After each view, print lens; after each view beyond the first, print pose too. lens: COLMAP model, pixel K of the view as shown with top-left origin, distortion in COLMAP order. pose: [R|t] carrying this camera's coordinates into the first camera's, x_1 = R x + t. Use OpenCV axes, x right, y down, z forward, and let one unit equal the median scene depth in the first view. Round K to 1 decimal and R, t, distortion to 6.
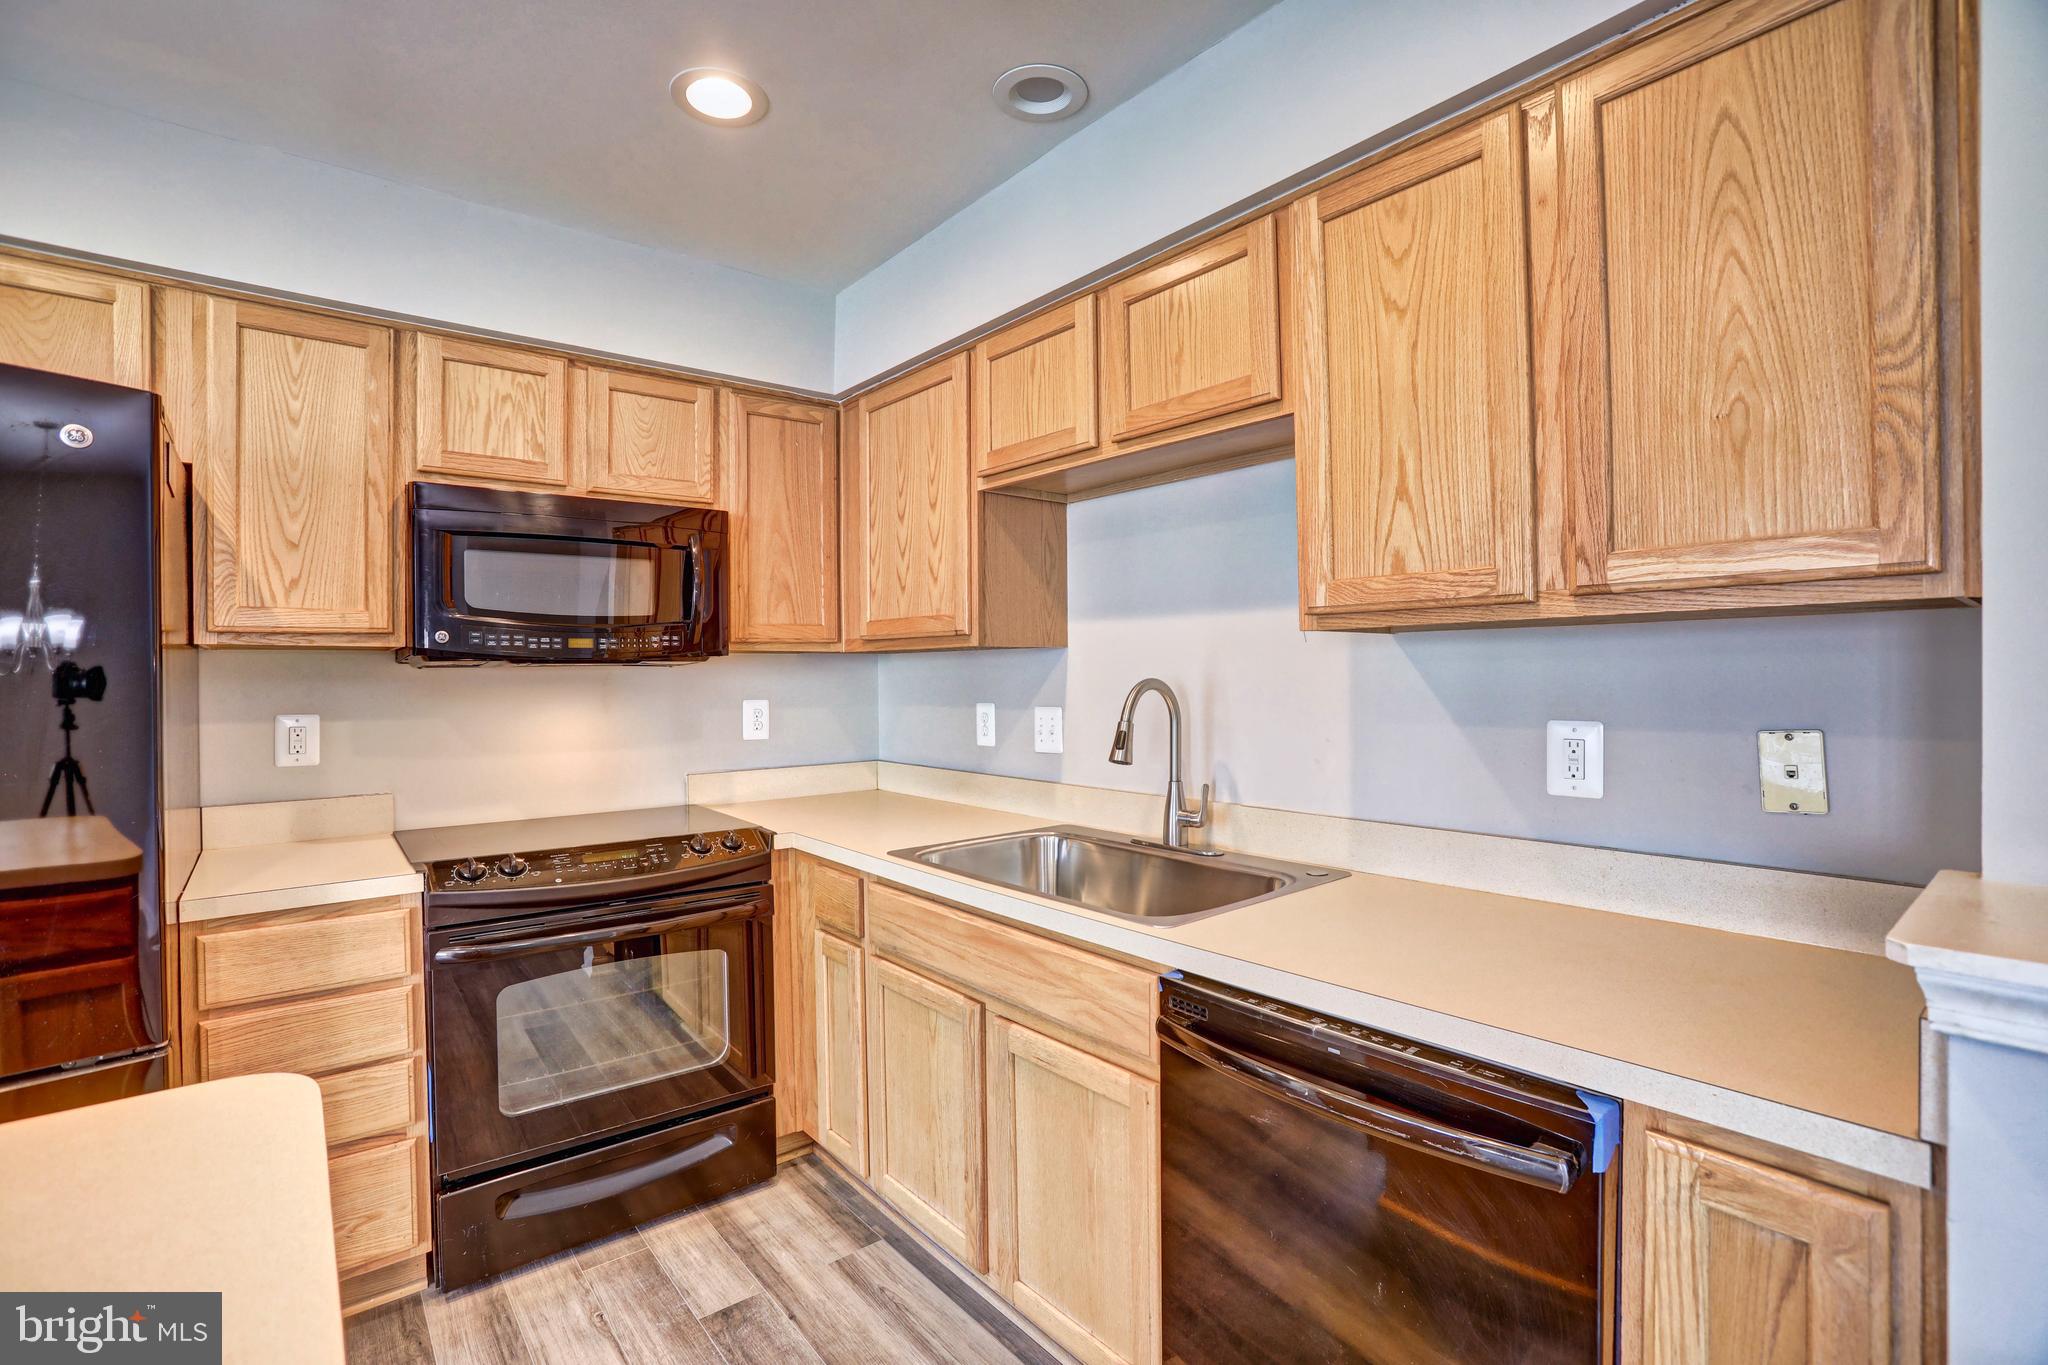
lens RADIAL K [[936.0, 0, 1024.0], [0, 936.0, 682.5], [0, 0, 1]] dist [-0.085557, 0.044096]
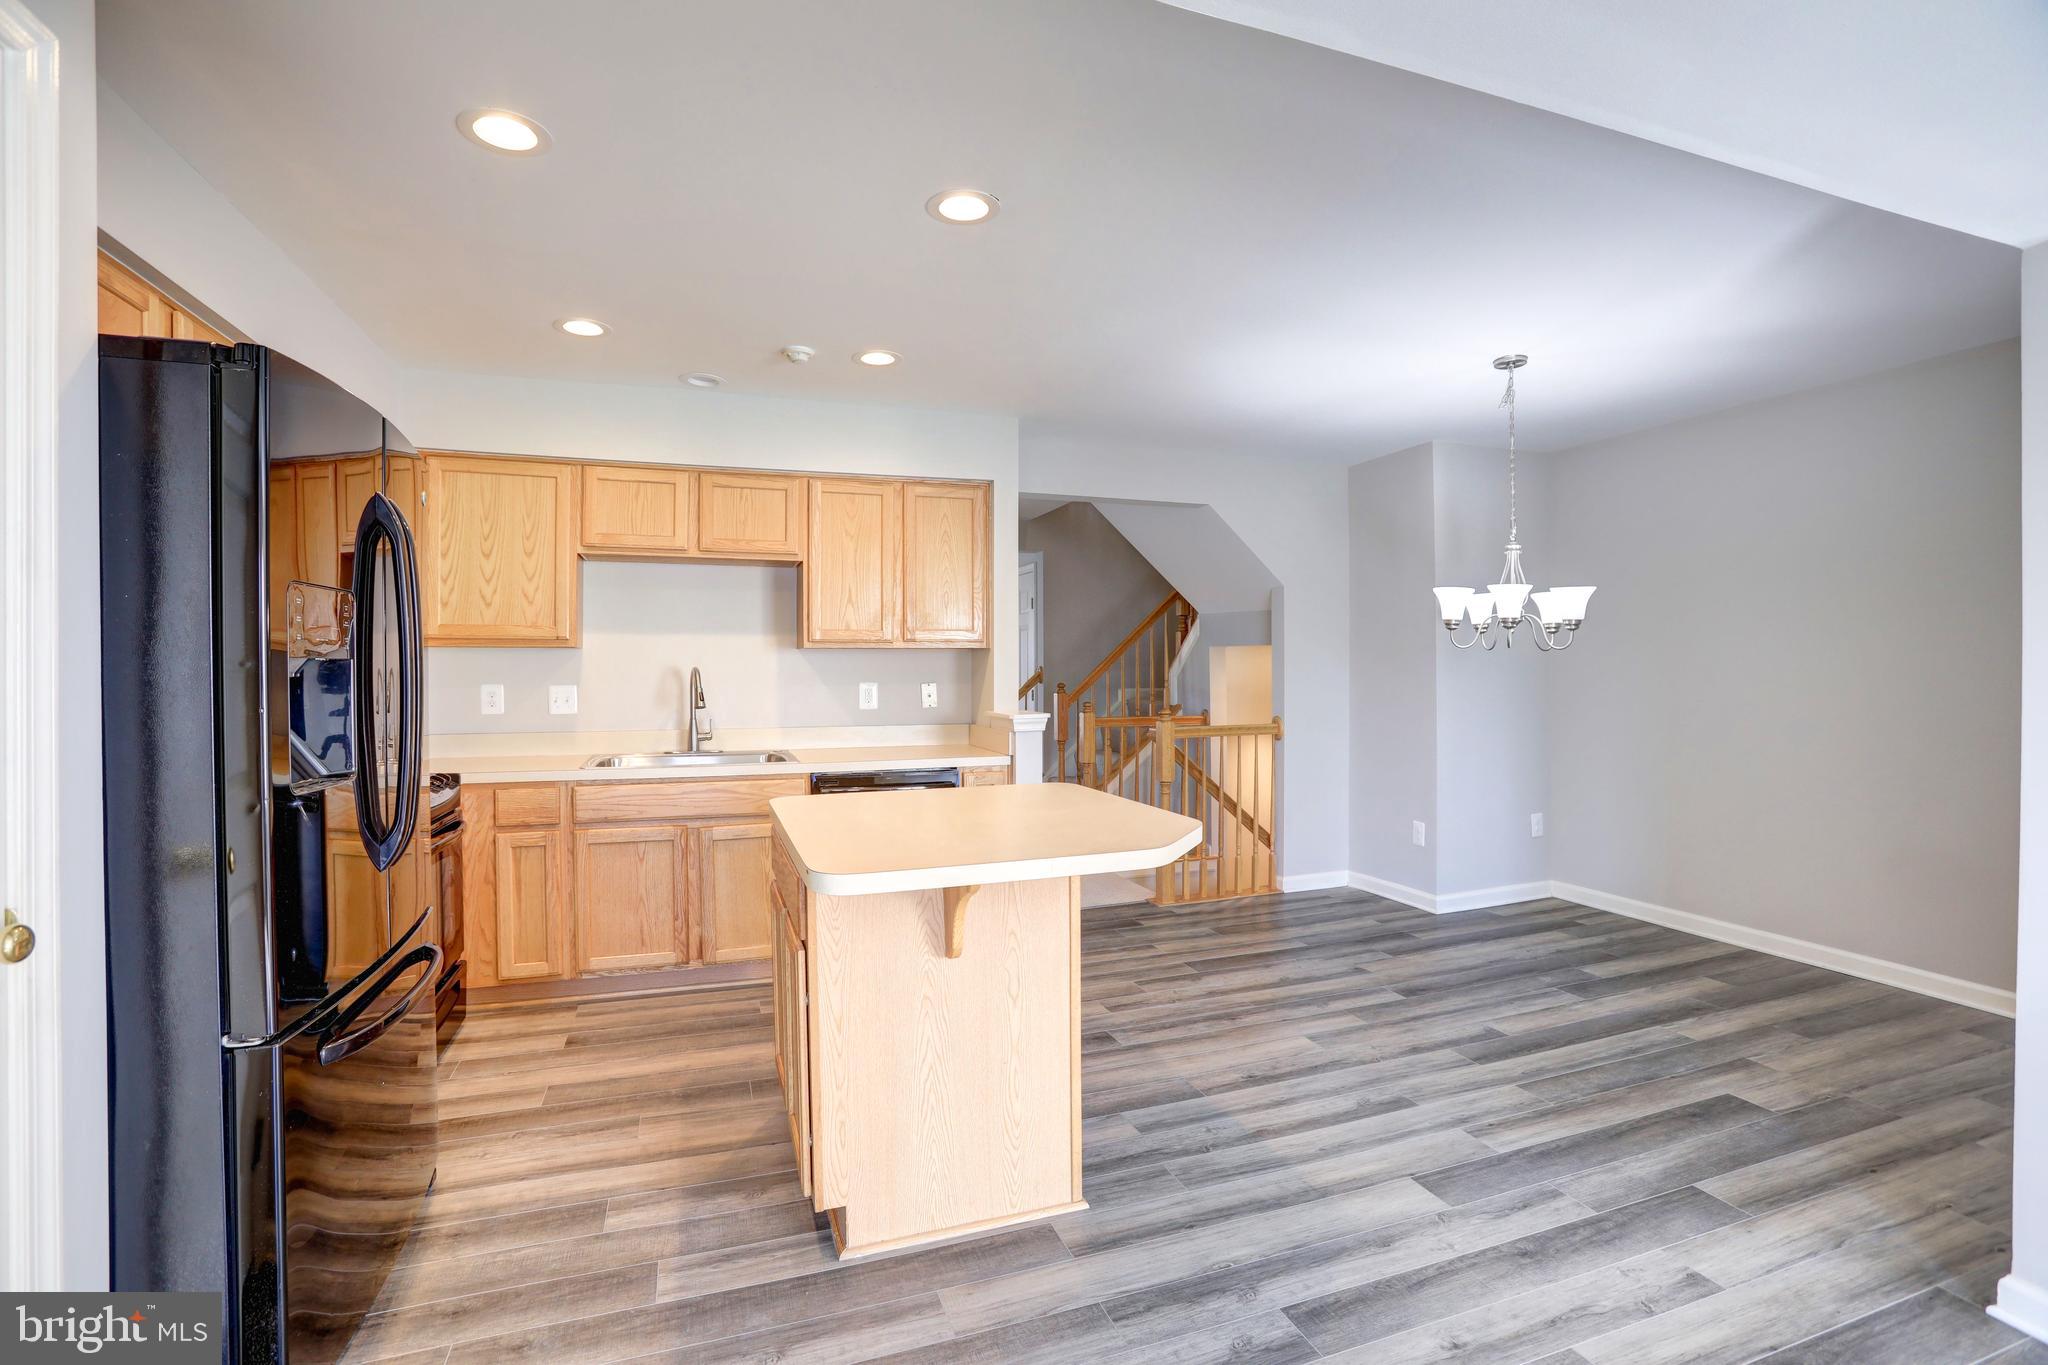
lens RADIAL K [[936.0, 0, 1024.0], [0, 936.0, 682.5], [0, 0, 1]] dist [-0.085557, 0.044096]
pose [[0.342789, -0.006604, 0.939389, -1.605290], [0.007197, 0.999964, 0.004403, 0.027747], [-0.939385, 0.005252, 0.342824, -0.368885]]
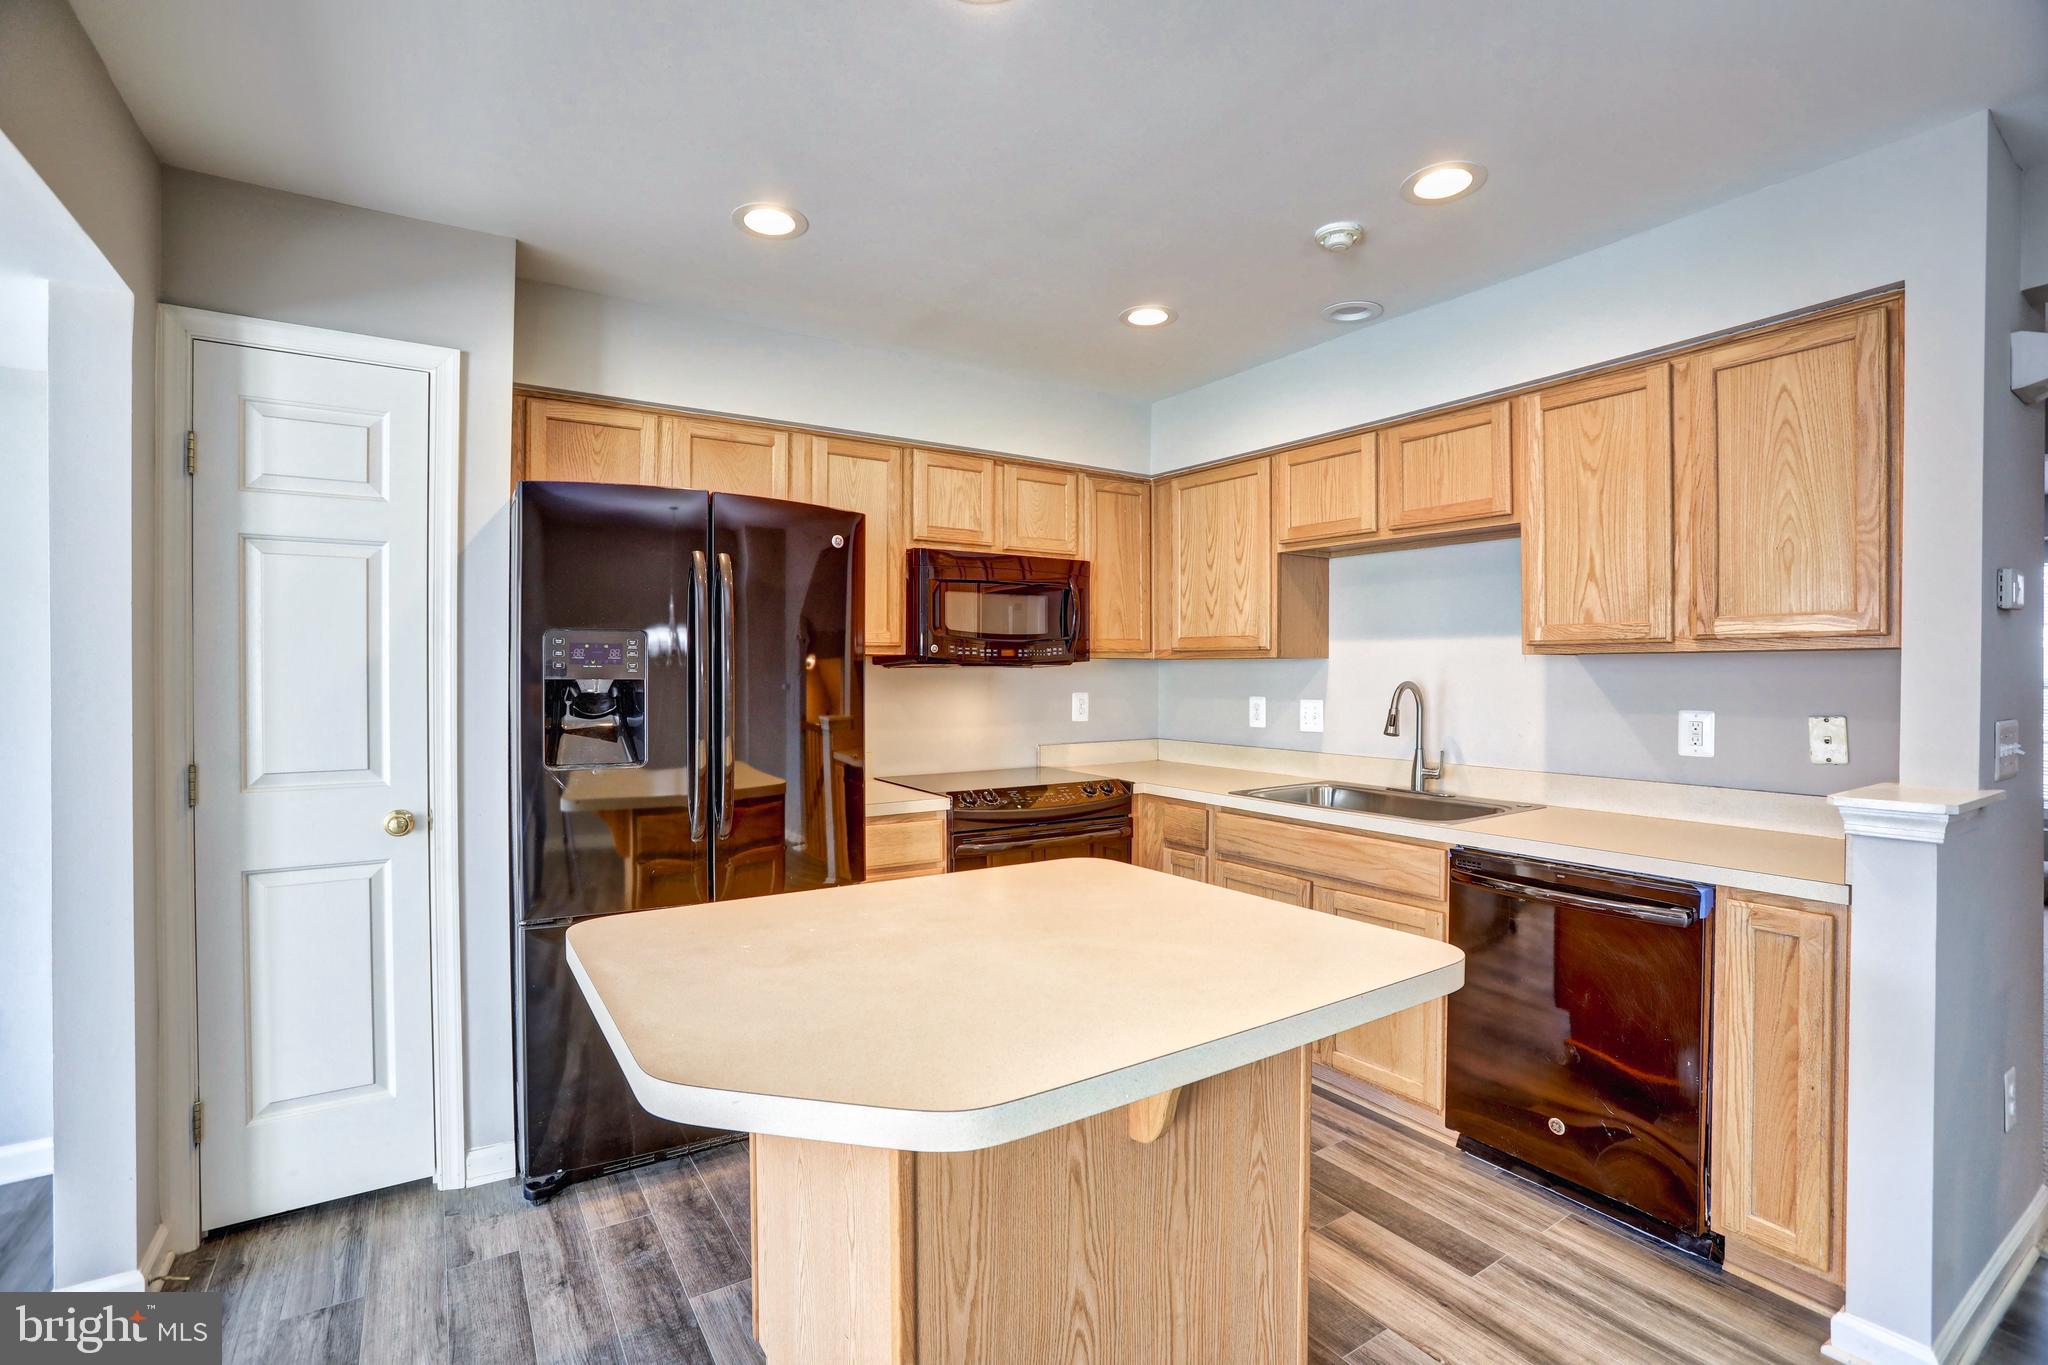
lens RADIAL K [[936.0, 0, 1024.0], [0, 936.0, 682.5], [0, 0, 1]] dist [-0.085557, 0.044096]
pose [[0.994309, 0.012423, -0.105804, -0.357601], [-0.012051, 0.999919, 0.004155, -0.000888], [0.105847, -0.002856, 0.994378, -0.623994]]
